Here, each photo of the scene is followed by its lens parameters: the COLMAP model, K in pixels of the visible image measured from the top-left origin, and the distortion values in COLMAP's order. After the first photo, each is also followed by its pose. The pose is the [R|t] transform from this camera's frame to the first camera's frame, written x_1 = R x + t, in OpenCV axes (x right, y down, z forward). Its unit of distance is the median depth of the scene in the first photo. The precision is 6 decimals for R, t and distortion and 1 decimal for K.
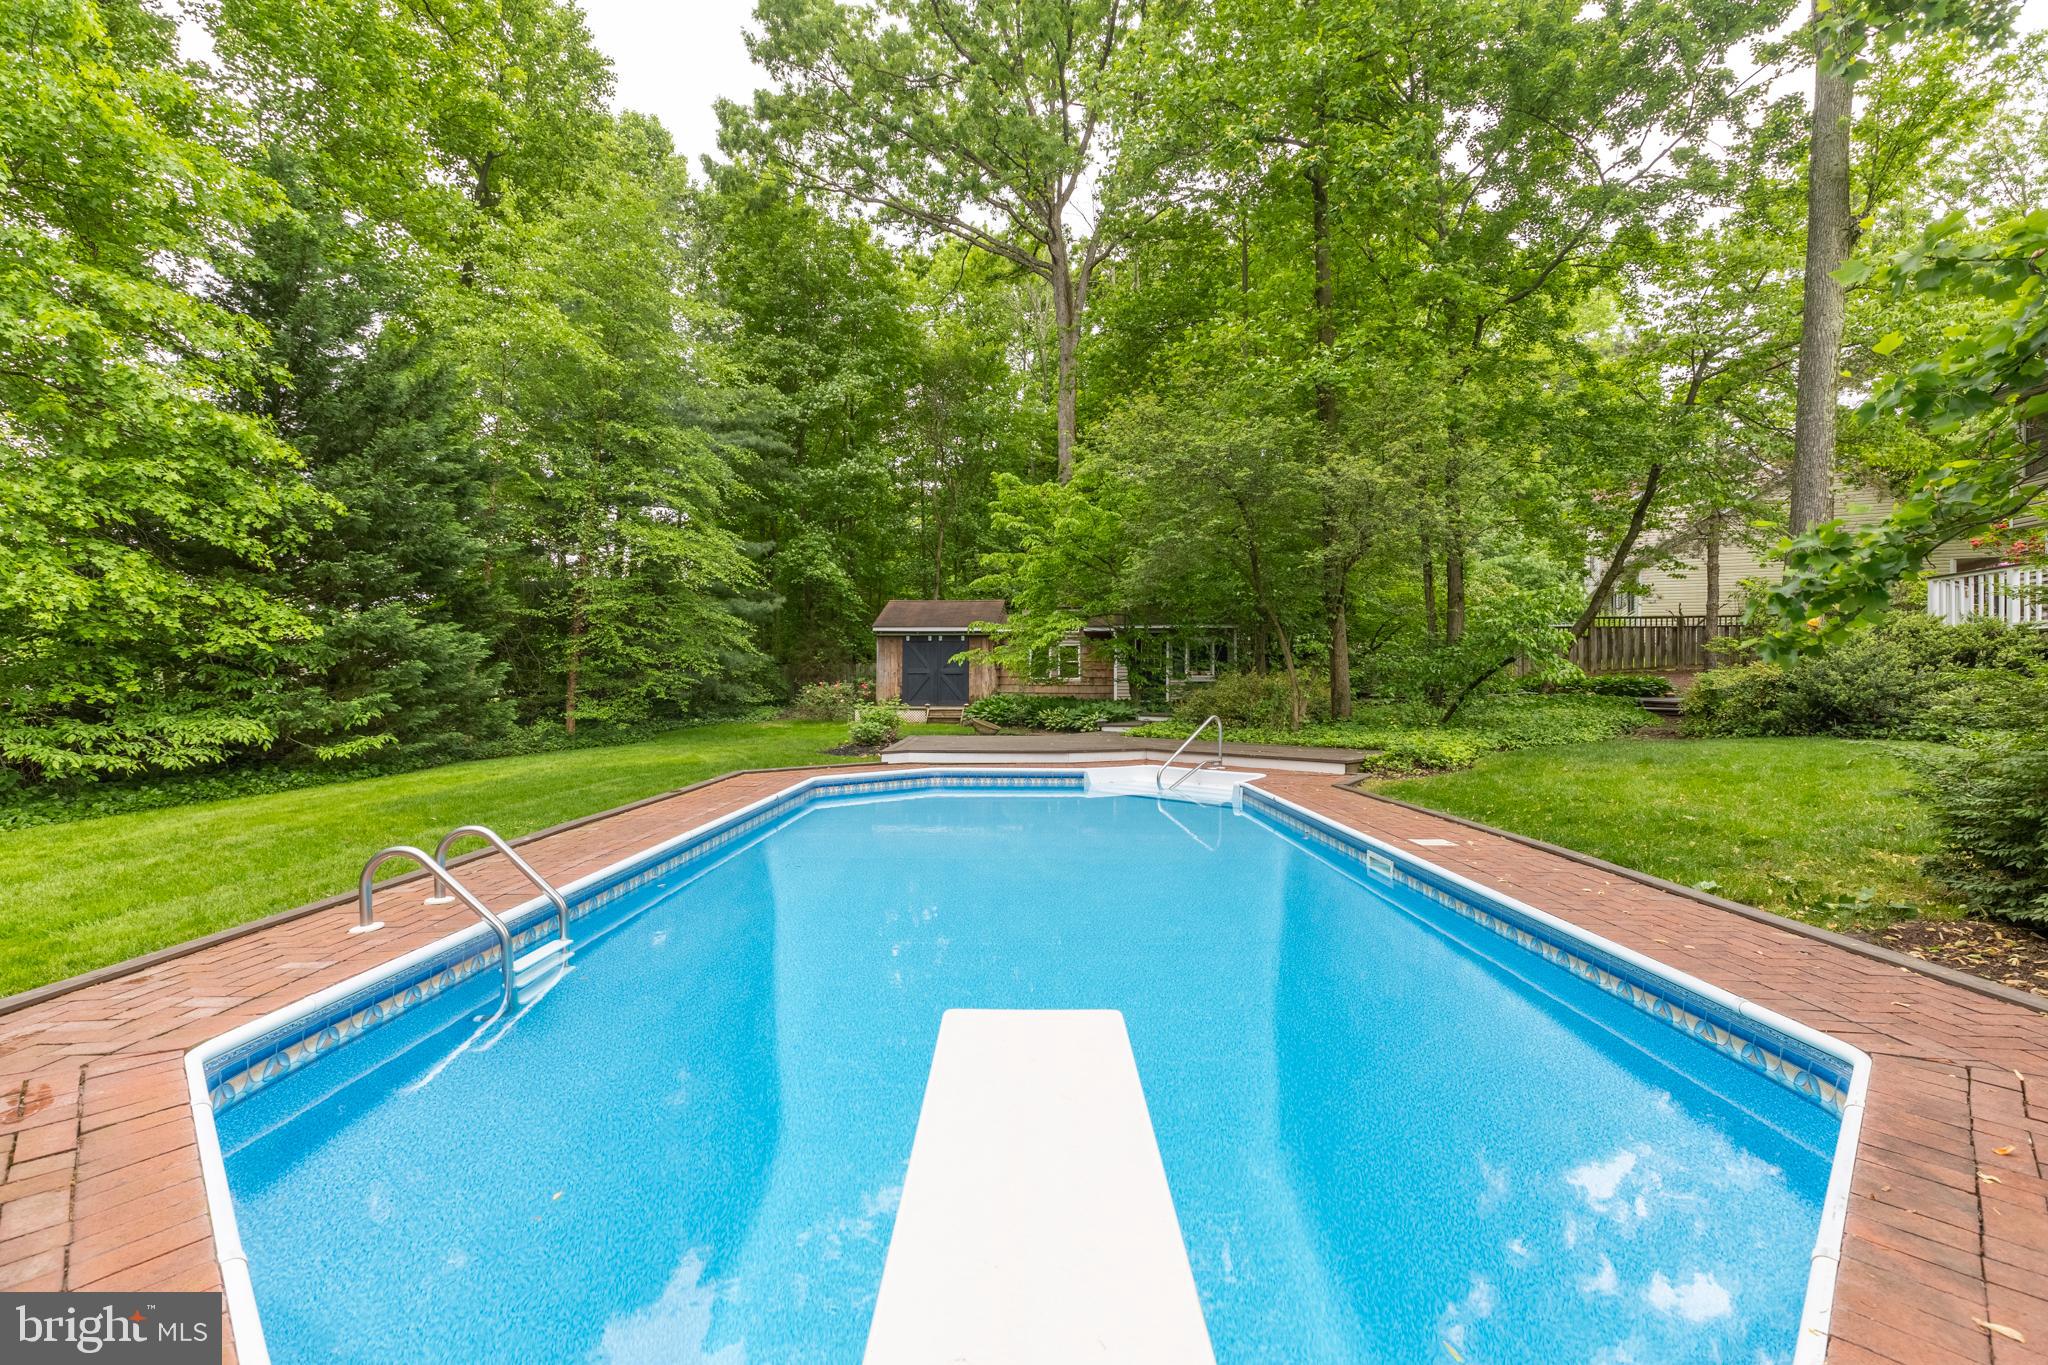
lens RADIAL K [[917.4, 0, 1030.9], [0, 917.4, 681.7], [0, 0, 1]] dist [0.006327, -0.001336]
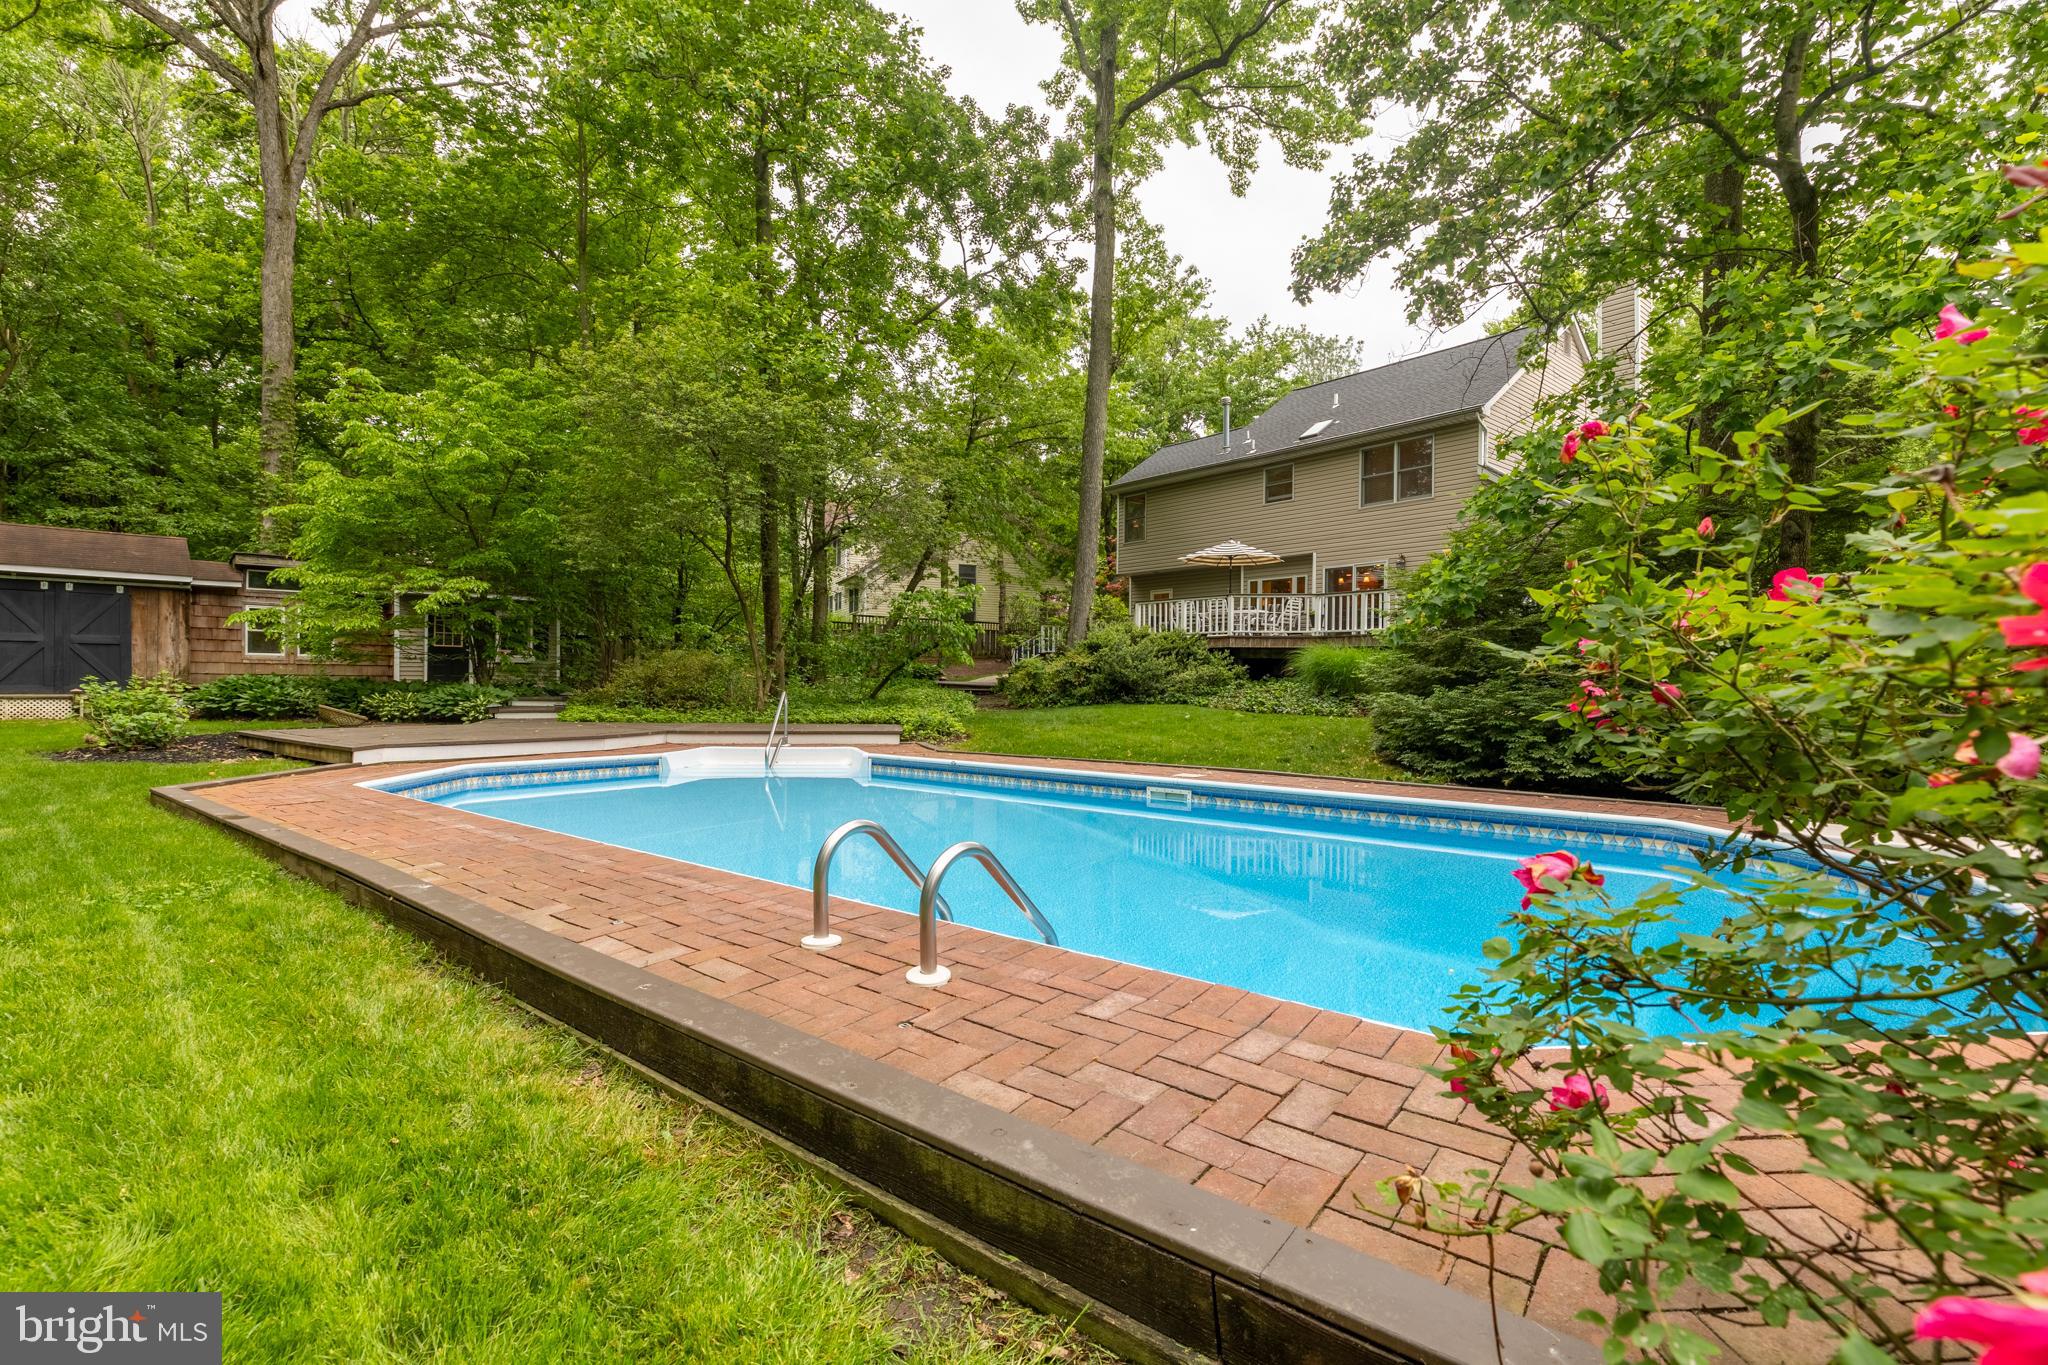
lens RADIAL K [[917.4, 0, 1030.9], [0, 917.4, 681.7], [0, 0, 1]] dist [0.006327, -0.001336]
pose [[0.623640, 0.003233, 0.781705, -0.306408], [-0.010159, 0.999941, 0.003969, 0.015141], [-0.781645, -0.010417, 0.623636, 0.141774]]
